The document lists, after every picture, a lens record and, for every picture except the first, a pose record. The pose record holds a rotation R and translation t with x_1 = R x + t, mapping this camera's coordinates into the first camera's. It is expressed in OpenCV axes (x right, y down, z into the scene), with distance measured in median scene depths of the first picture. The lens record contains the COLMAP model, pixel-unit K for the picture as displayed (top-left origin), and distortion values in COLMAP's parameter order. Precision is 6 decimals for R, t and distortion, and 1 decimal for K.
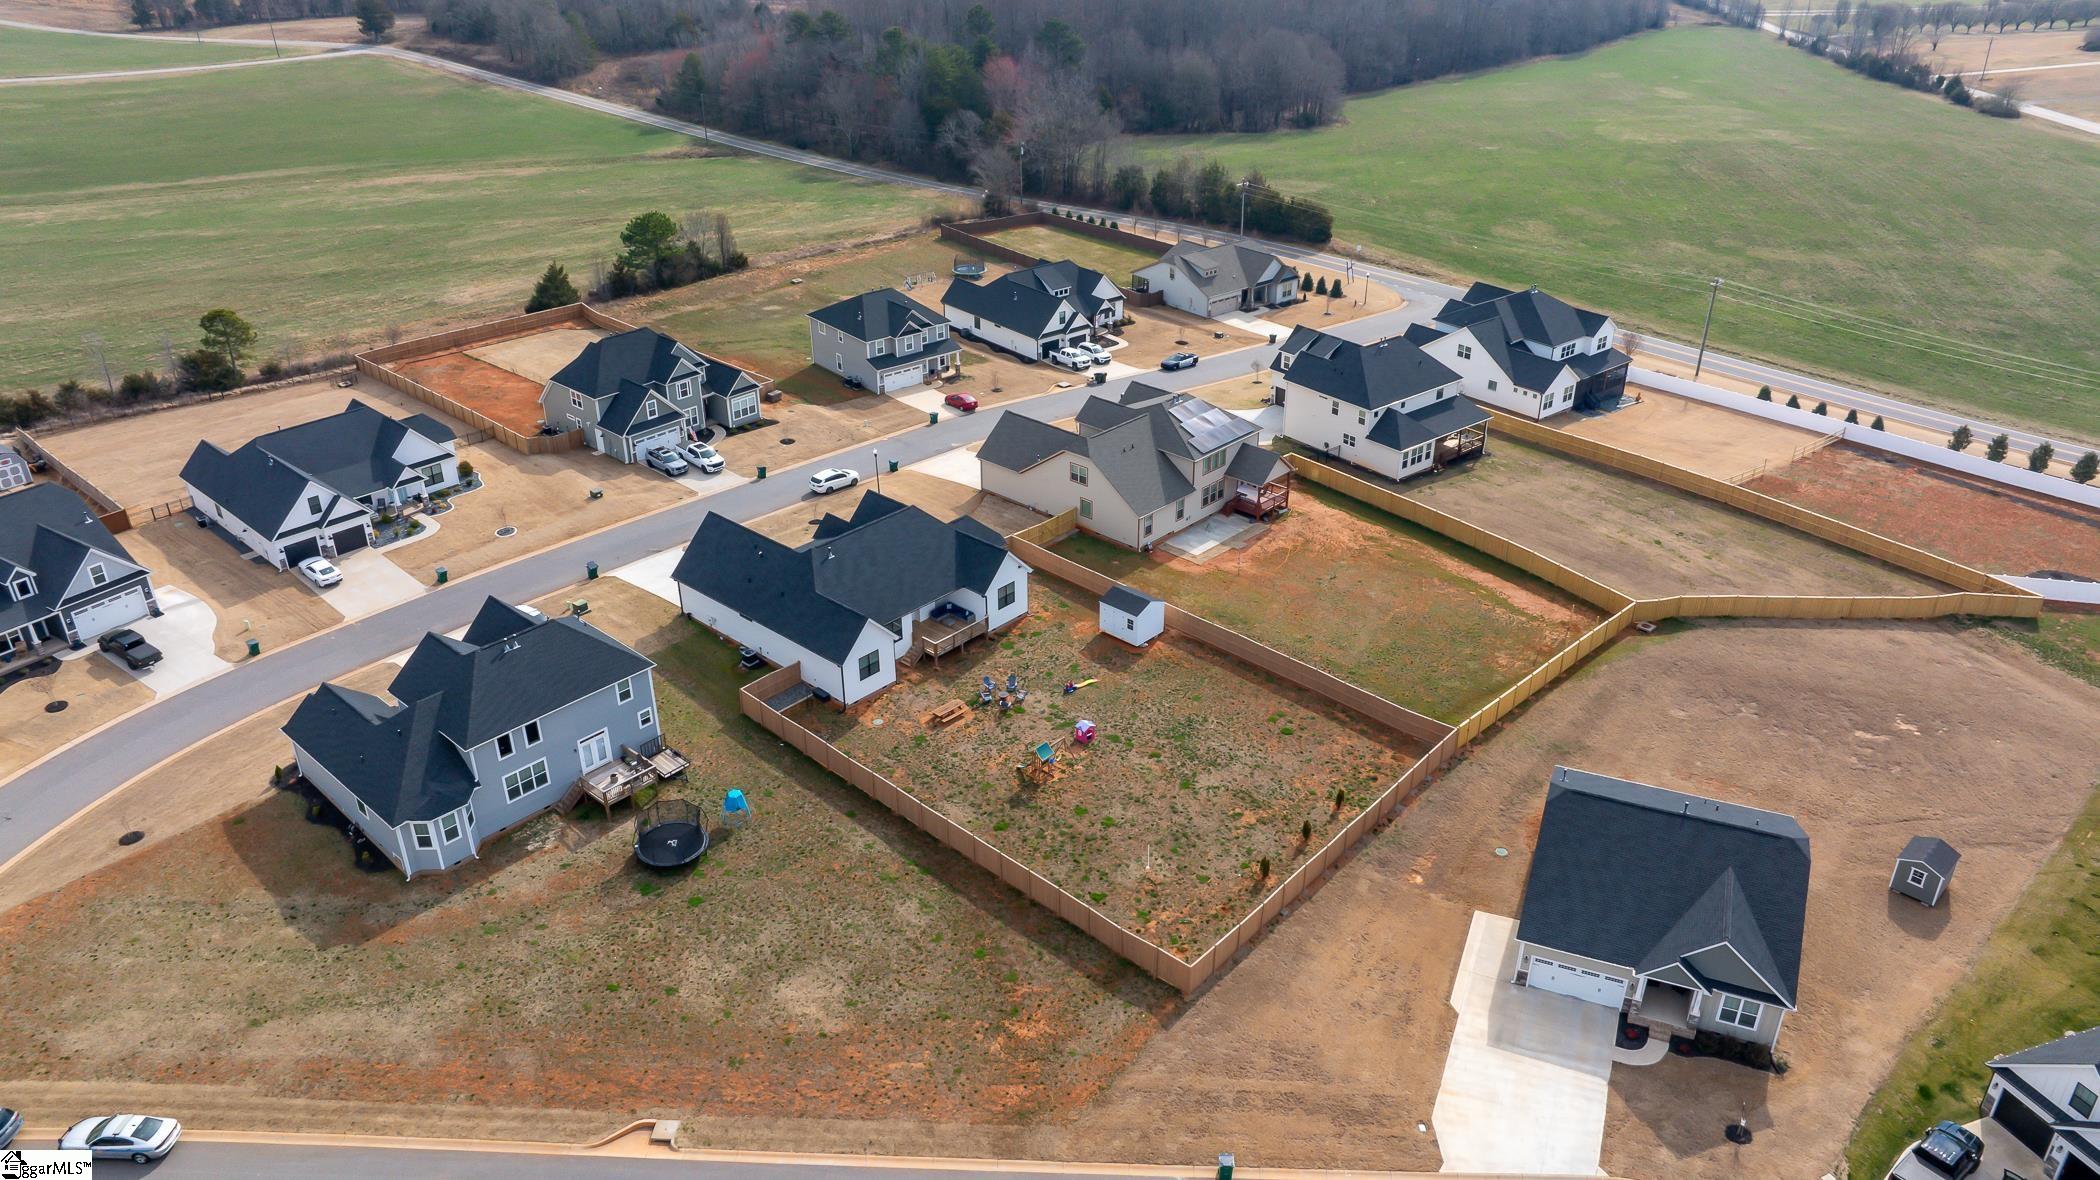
lens RADIAL K [[1489.7, 0, 1062.8], [0, 1489.7, 590.2], [0, 0, 1]] dist [-0.020514, 0.000784]
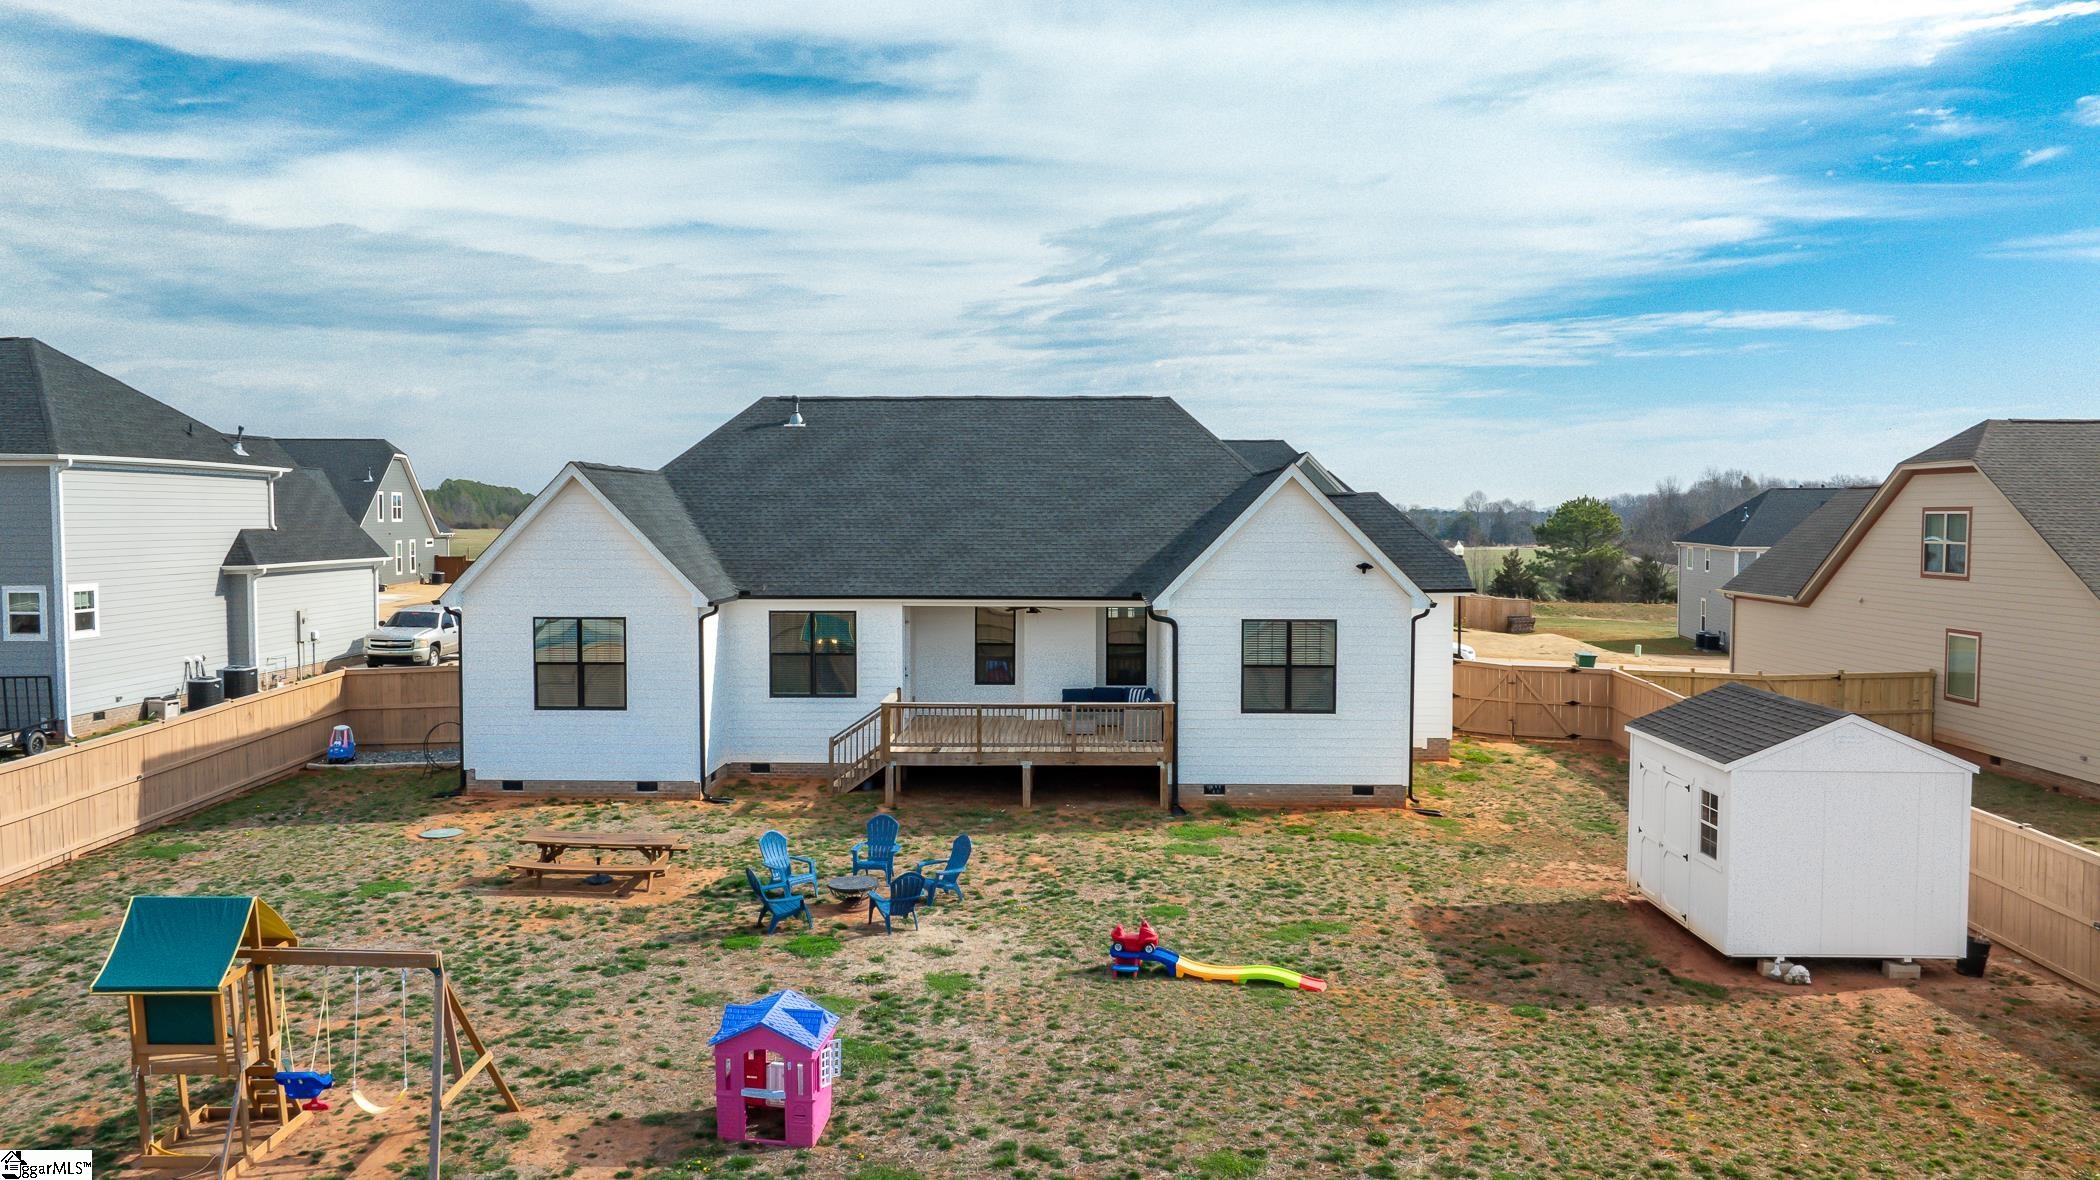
lens RADIAL K [[1473.5, 0, 1063.7], [0, 1473.5, 596.2], [0, 0, 1]] dist [-0.049889, 0.053523]
pose [[0.655319, 0.035705, -0.754508, 0.109622], [-0.358817, 0.893700, -0.269354, 0.064887], [0.664686, 0.447242, 0.598470, 0.718746]]
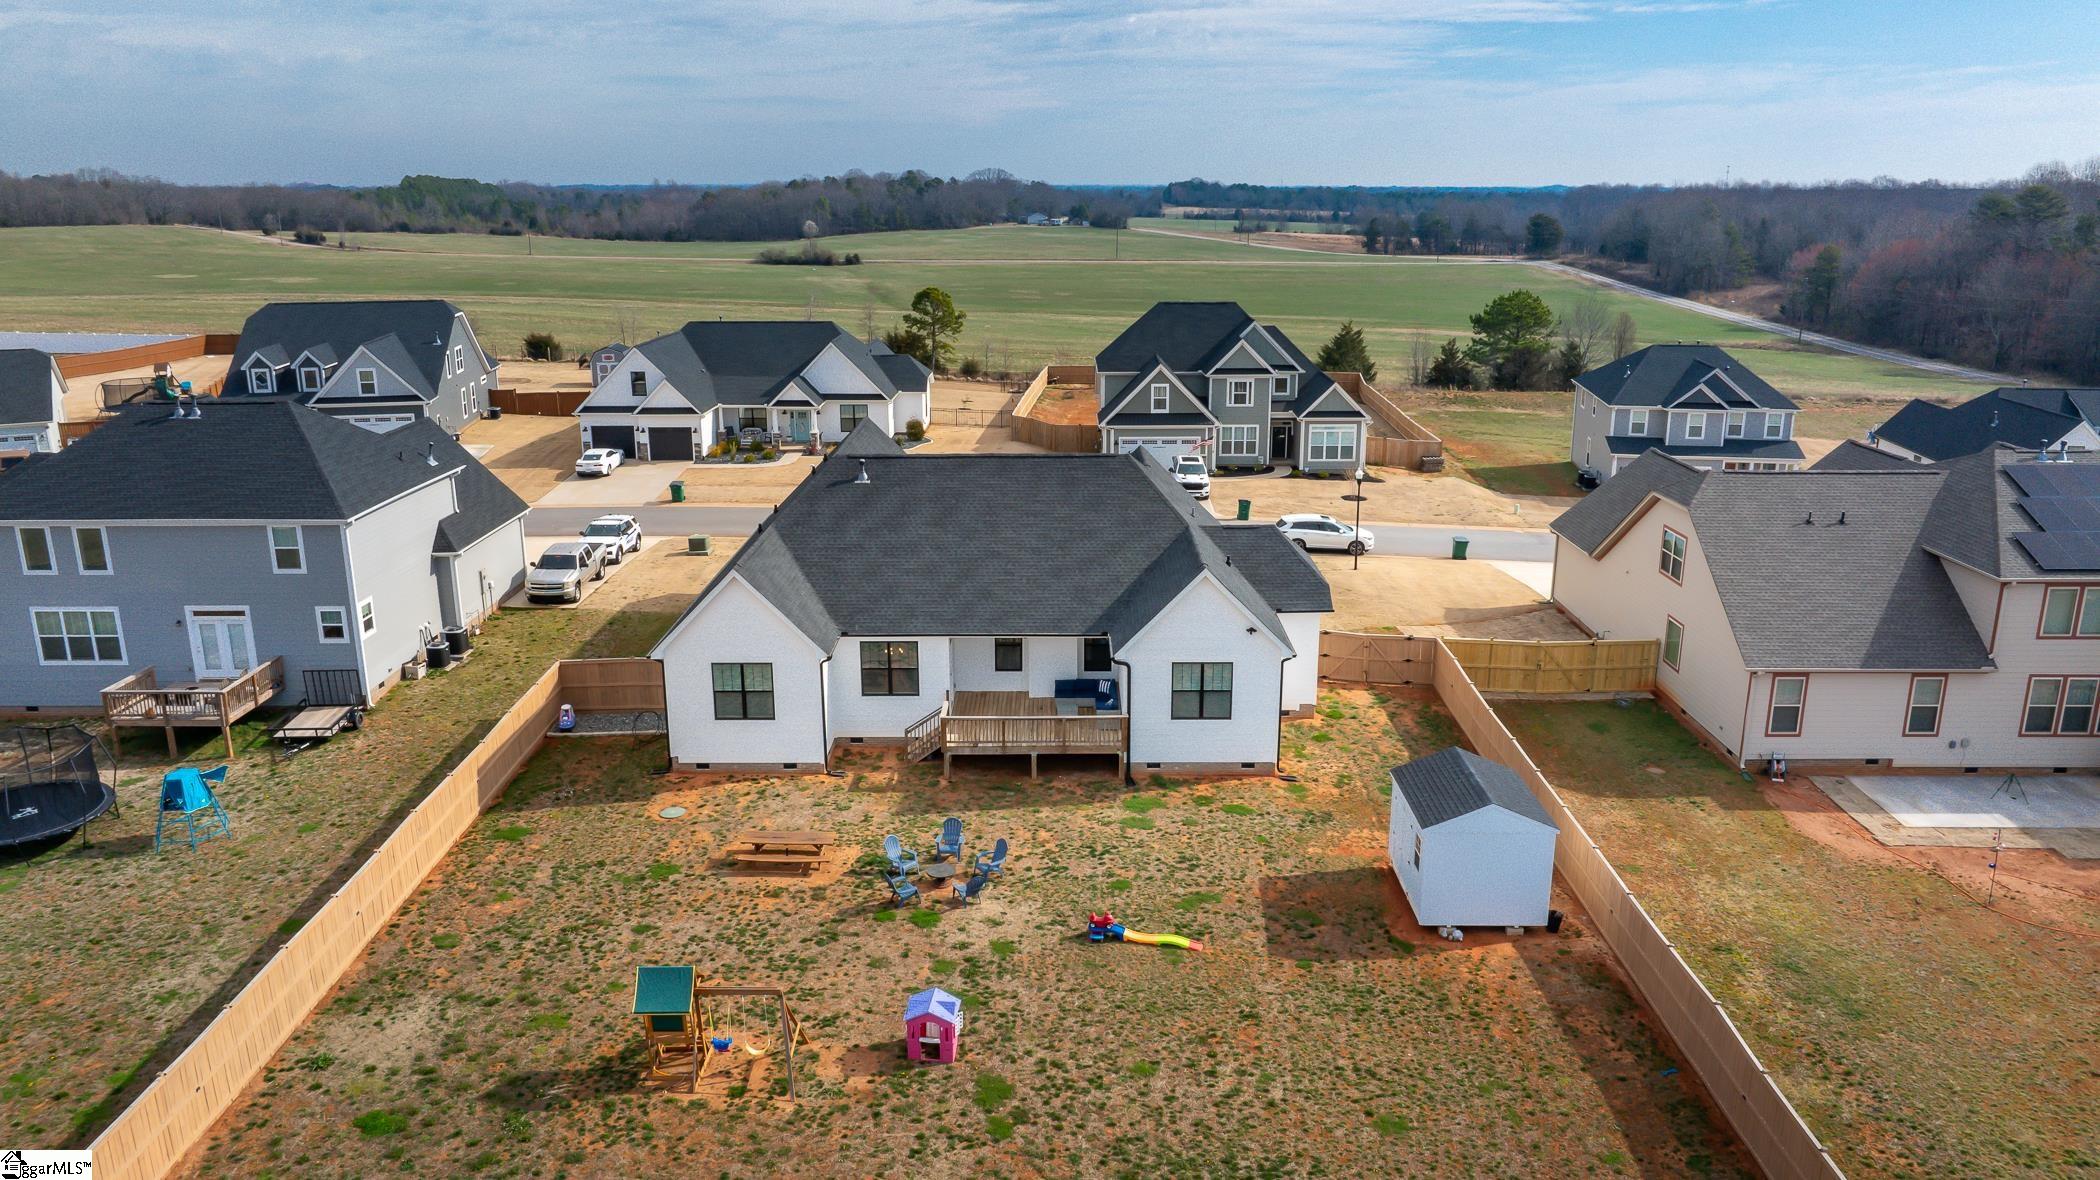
lens RADIAL K [[1489.7, 0, 1062.8], [0, 1489.7, 590.2], [0, 0, 1]] dist [-0.020514, 0.000784]
pose [[0.669269, 0.196934, -0.716447, 0.187948], [-0.350515, 0.933882, -0.070732, 0.017141], [0.655148, 0.298464, 0.694047, 0.609003]]
